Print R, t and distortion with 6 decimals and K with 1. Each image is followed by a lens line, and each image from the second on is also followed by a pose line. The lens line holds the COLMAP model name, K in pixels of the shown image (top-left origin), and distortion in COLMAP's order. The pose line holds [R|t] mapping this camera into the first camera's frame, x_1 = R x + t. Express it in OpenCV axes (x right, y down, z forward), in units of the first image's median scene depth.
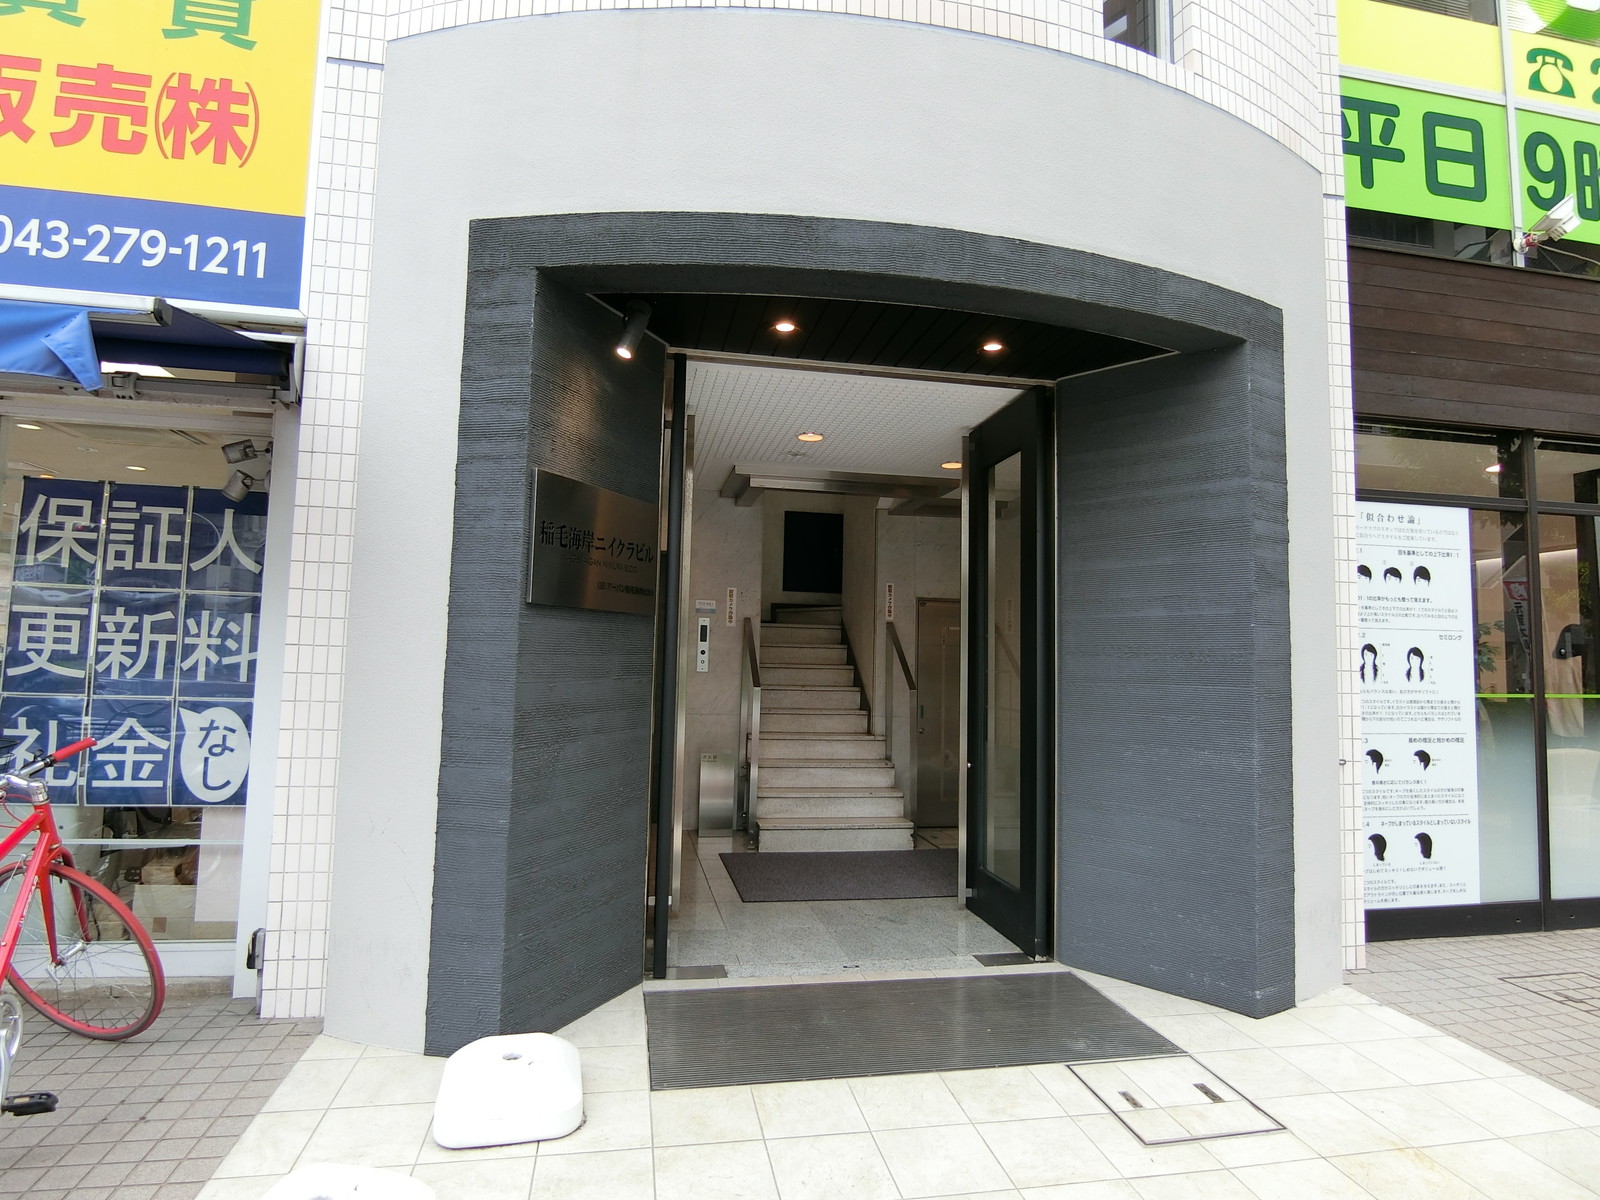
lens RADIAL K [[905.6, 0, 799.3], [0, 905.6, 596.2], [0, 0, 1]] dist [-0.003991, -0.000436]
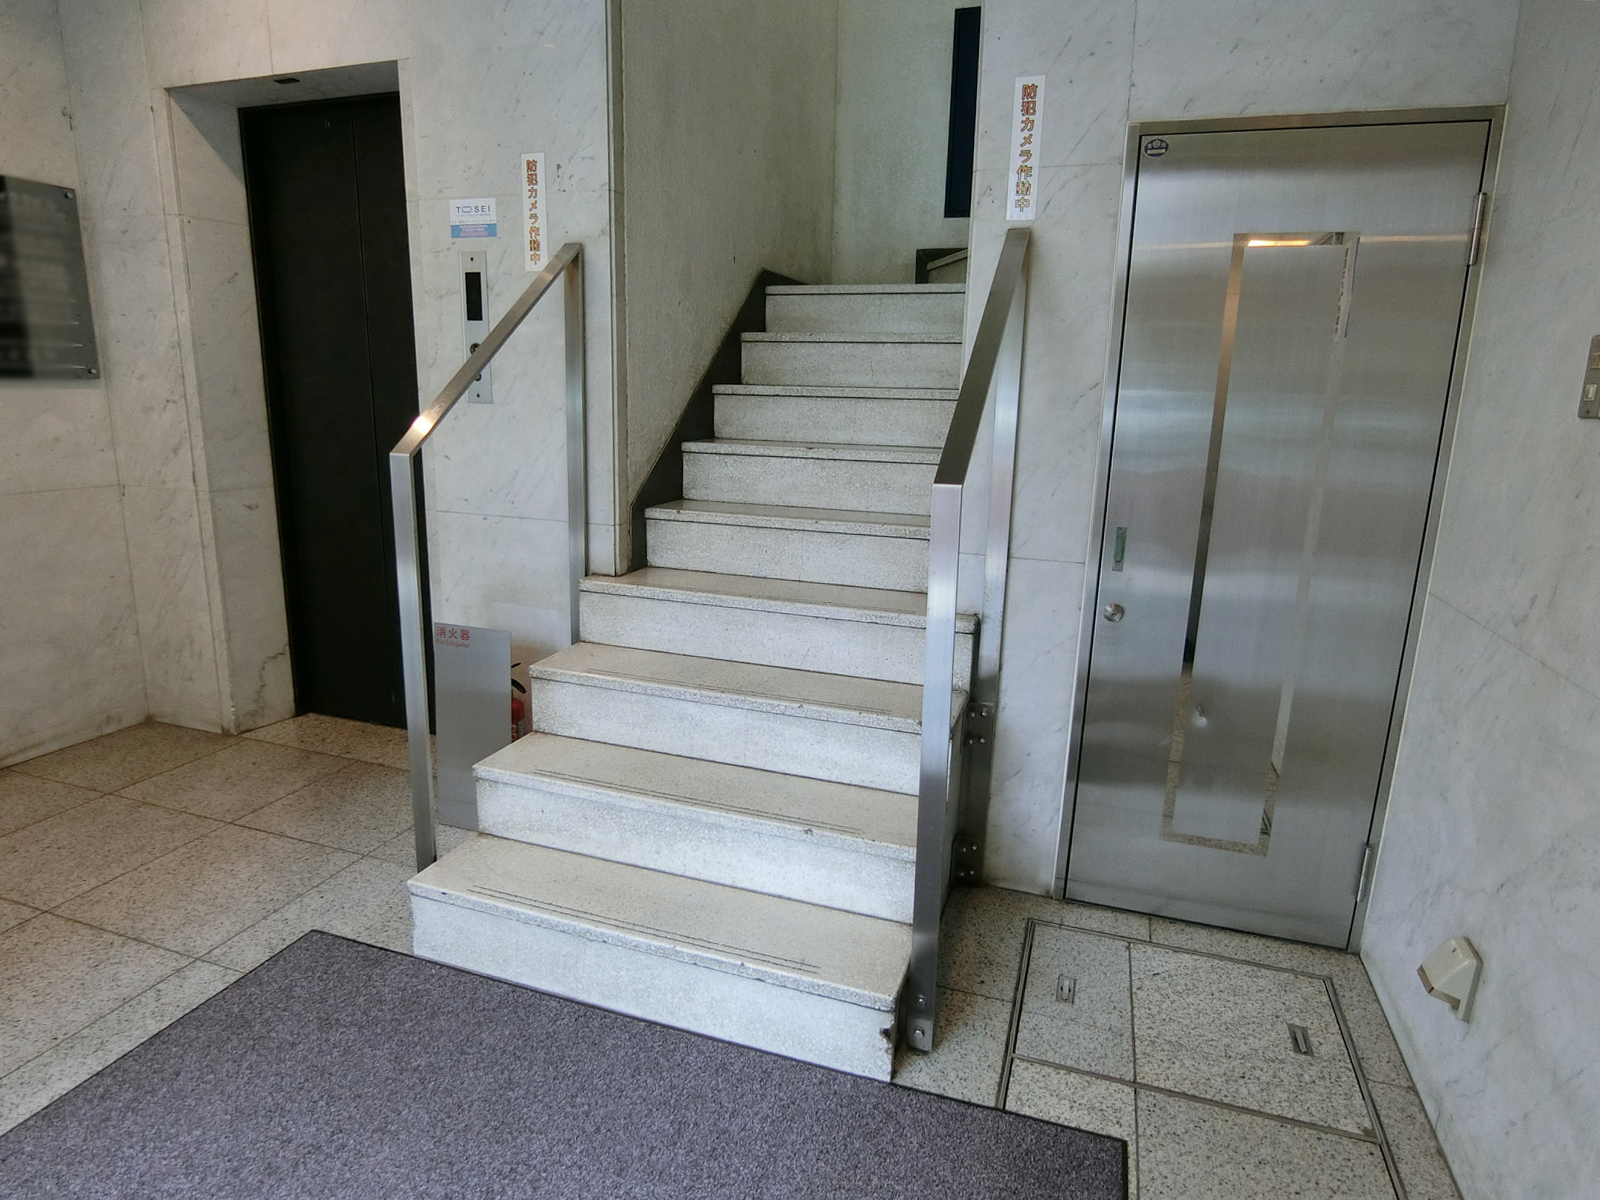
lens RADIAL K [[905.6, 0, 801.5], [0, 905.6, 598.4], [0, 0, 1]] dist [-0.003991, -0.000436]
pose [[0.859119, 0.109199, -0.499990, 0.202468], [0.035169, 0.962064, 0.270548, 0.063758], [0.510566, -0.250017, 0.822687, 0.728987]]
